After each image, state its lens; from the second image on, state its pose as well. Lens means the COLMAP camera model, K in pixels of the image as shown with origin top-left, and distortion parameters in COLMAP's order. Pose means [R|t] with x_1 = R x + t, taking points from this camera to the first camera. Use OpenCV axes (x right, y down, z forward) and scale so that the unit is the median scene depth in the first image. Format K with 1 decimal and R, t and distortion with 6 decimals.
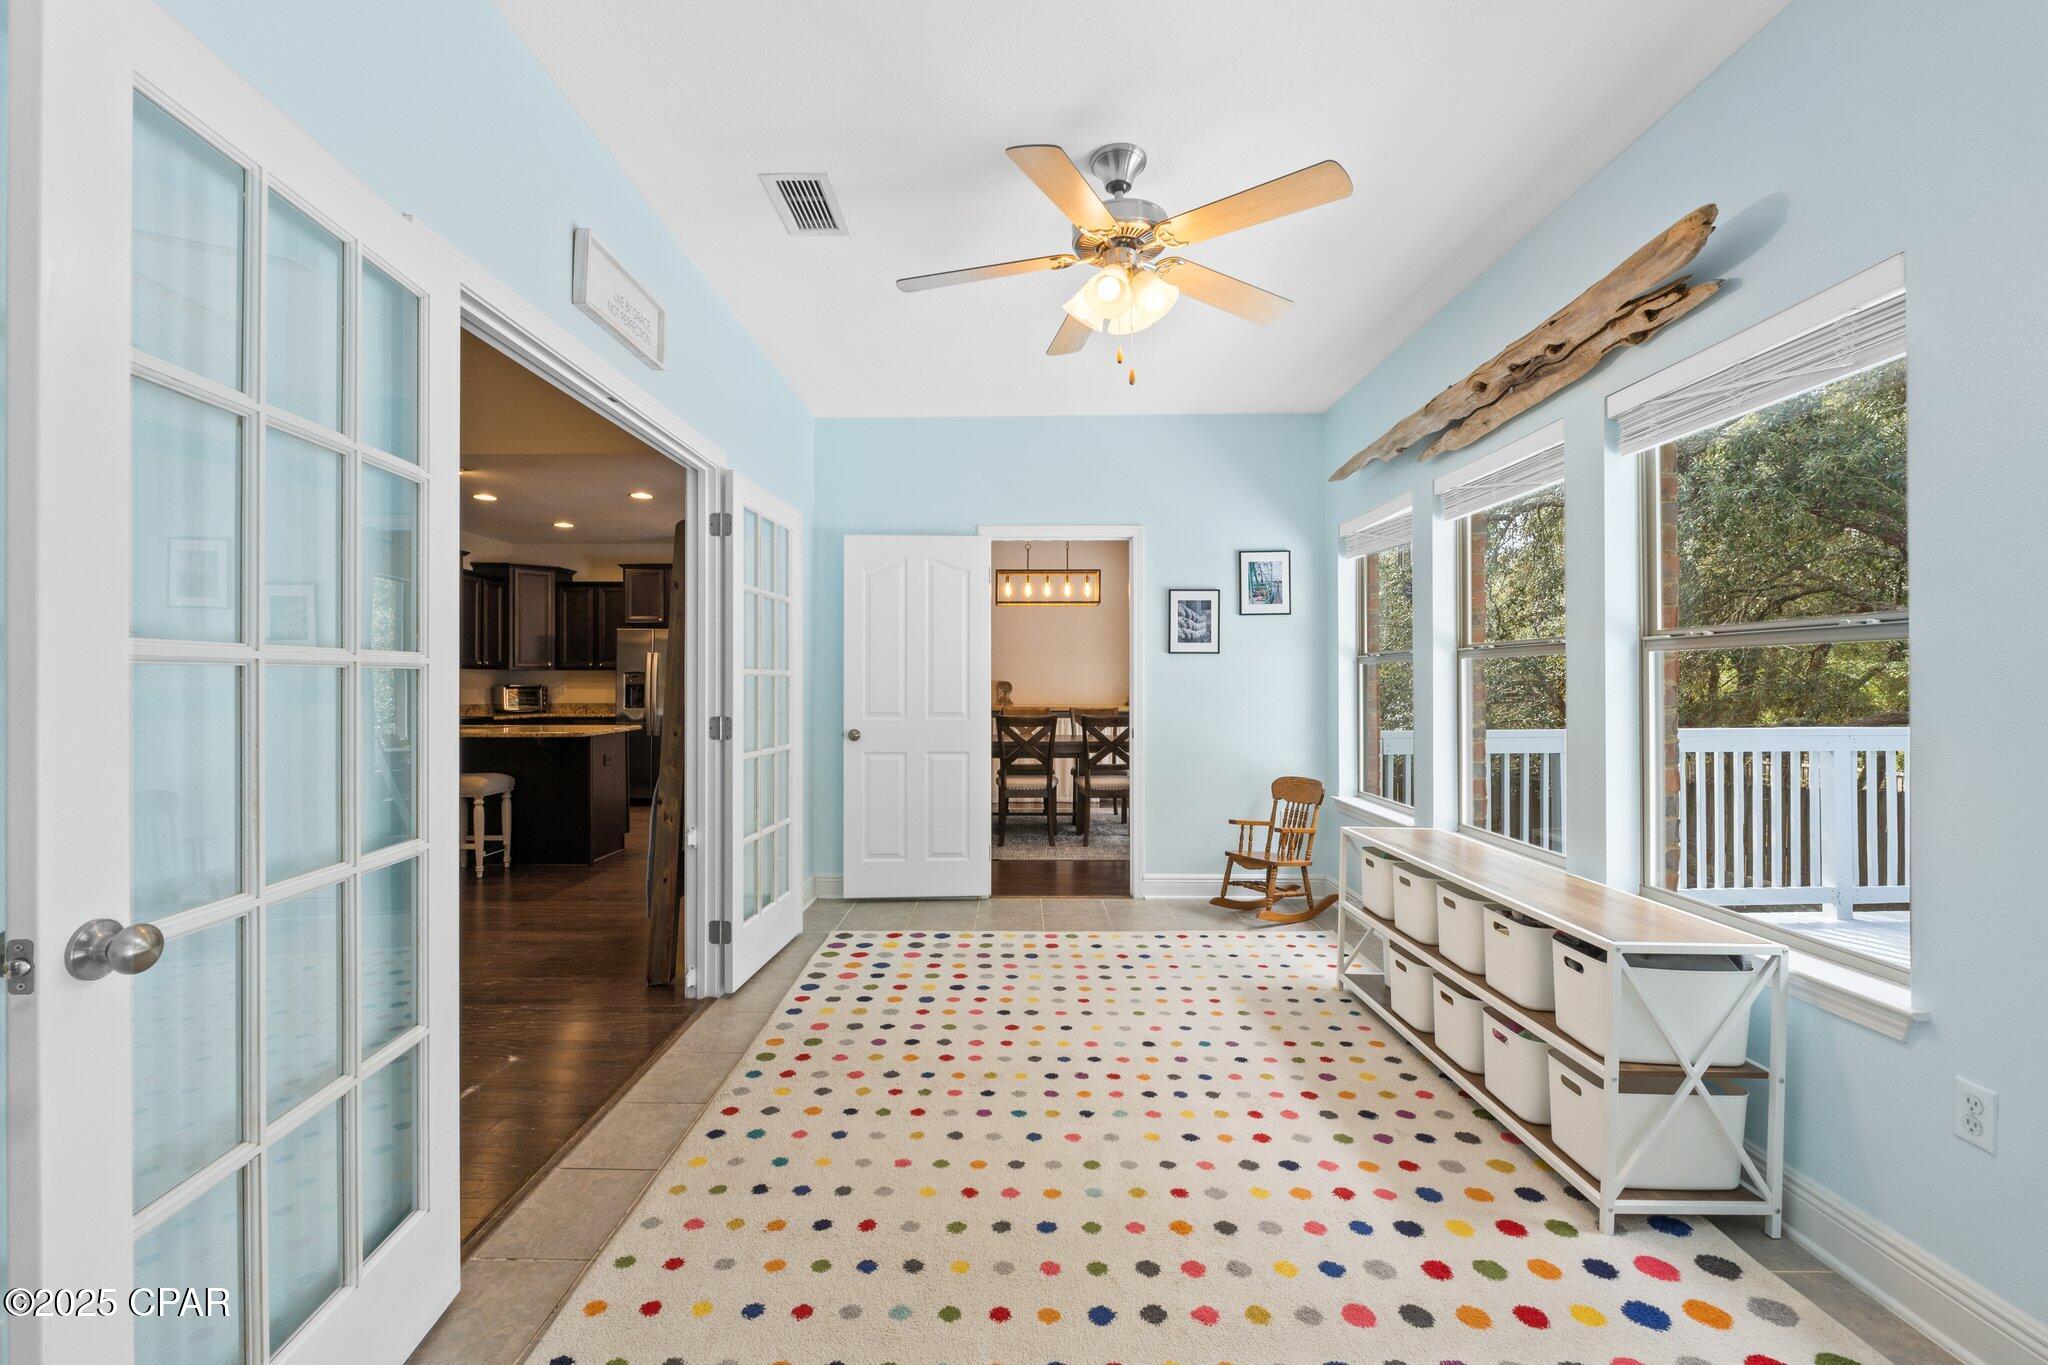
lens RADIAL K [[871.6, 0, 1006.2], [0, 871.6, 678.7], [0, 0, 1]] dist [0.000008, -0.000224]
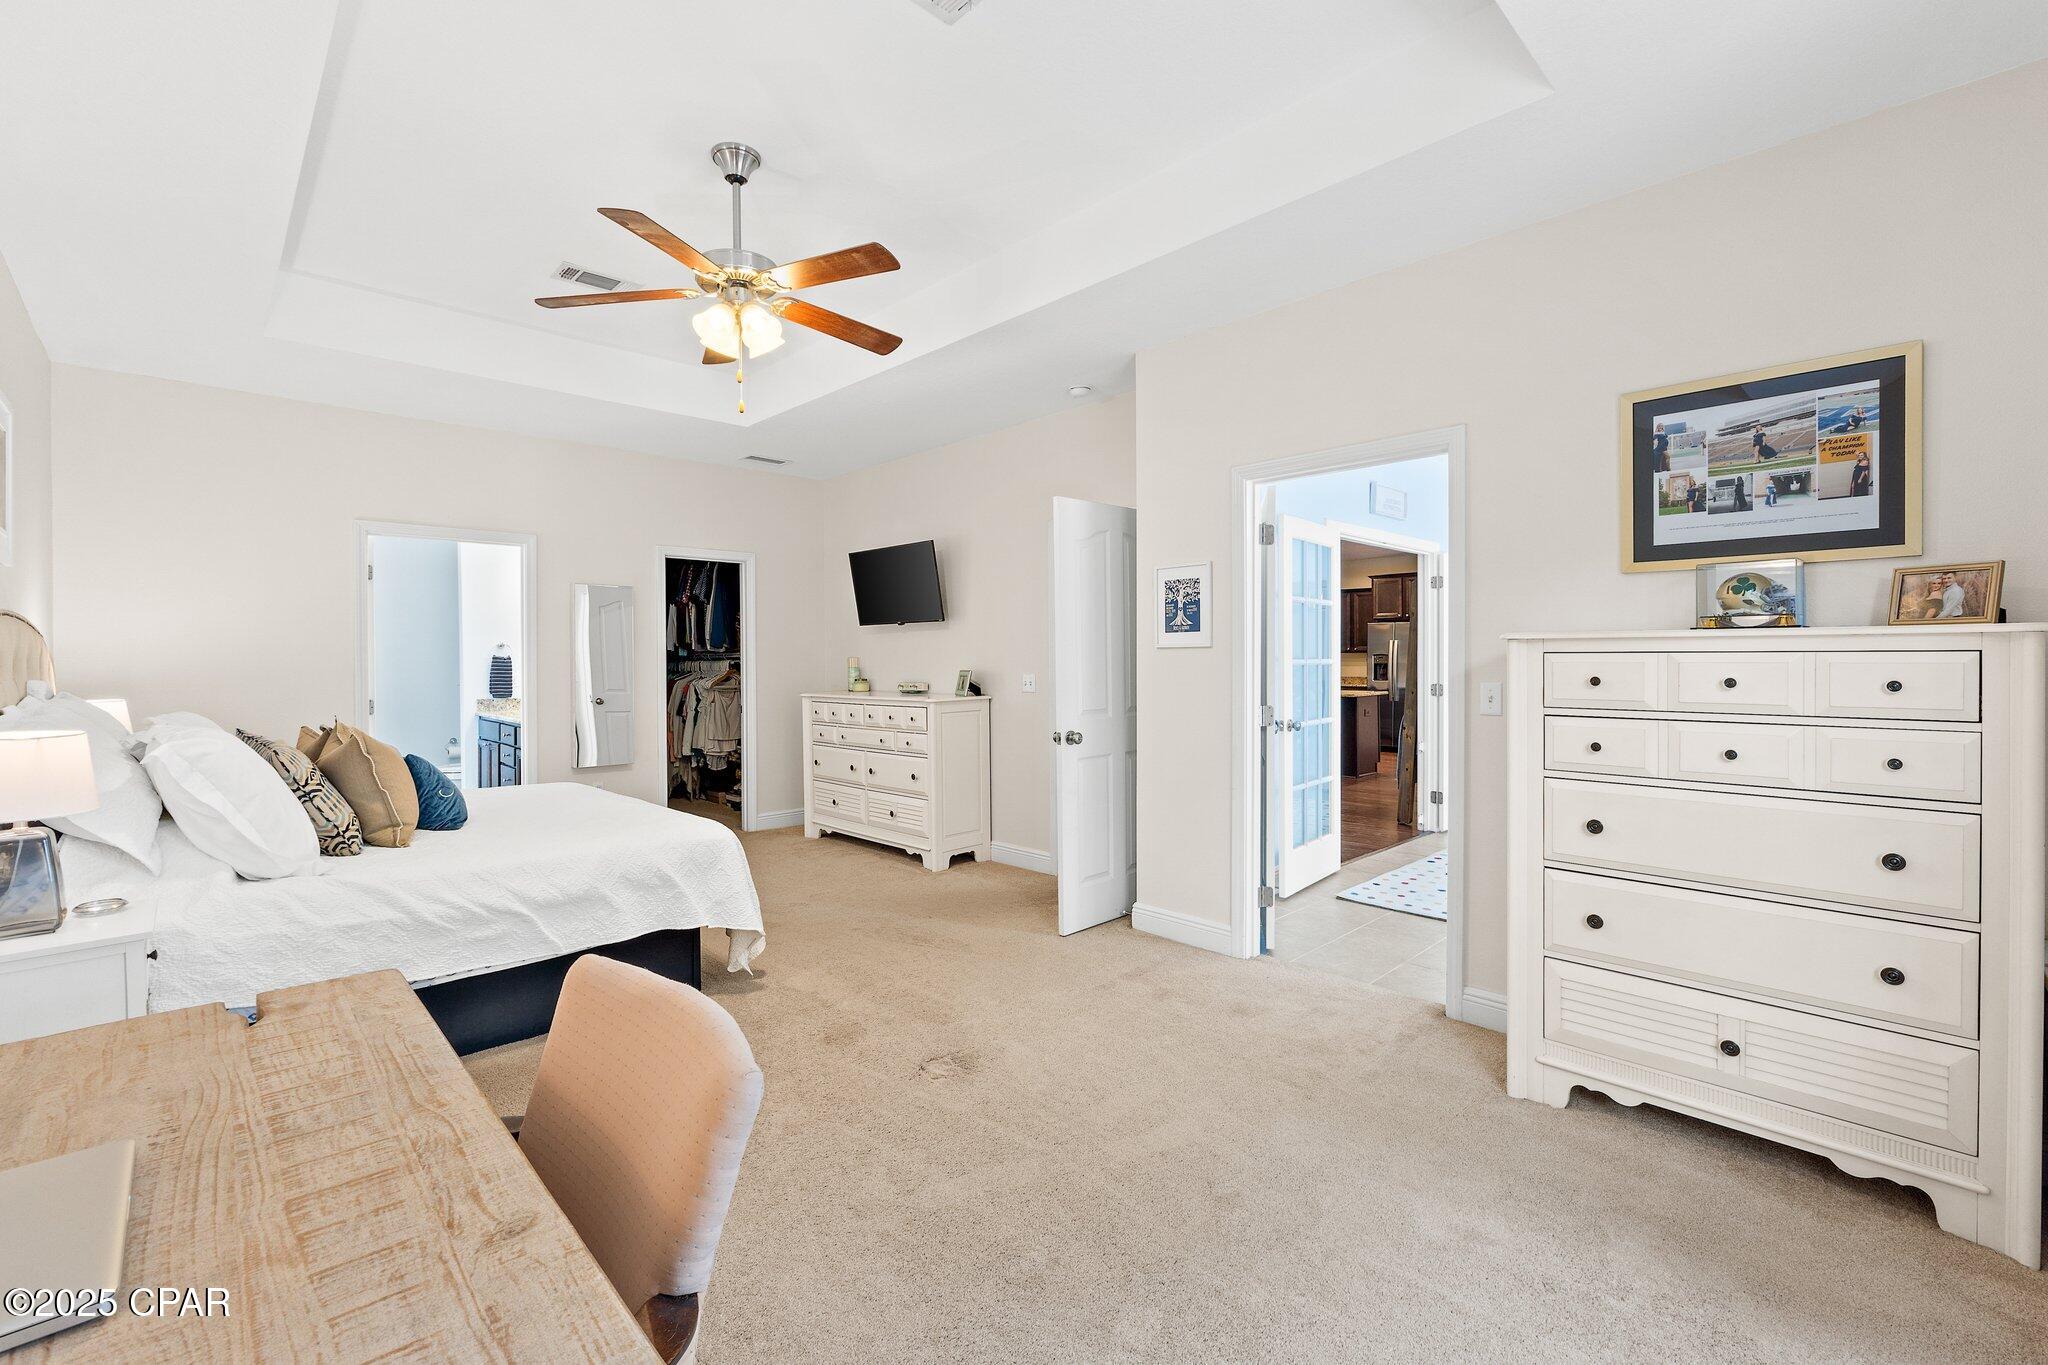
lens RADIAL K [[871.6, 0, 1003.4], [0, 871.6, 672.1], [0, 0, 1]] dist [0.000008, -0.000224]
pose [[0.696858, 0.006308, -0.717181, 0.370108], [0.008879, 0.999809, 0.017422, -0.022773], [0.717154, -0.018509, 0.696669, -0.984537]]
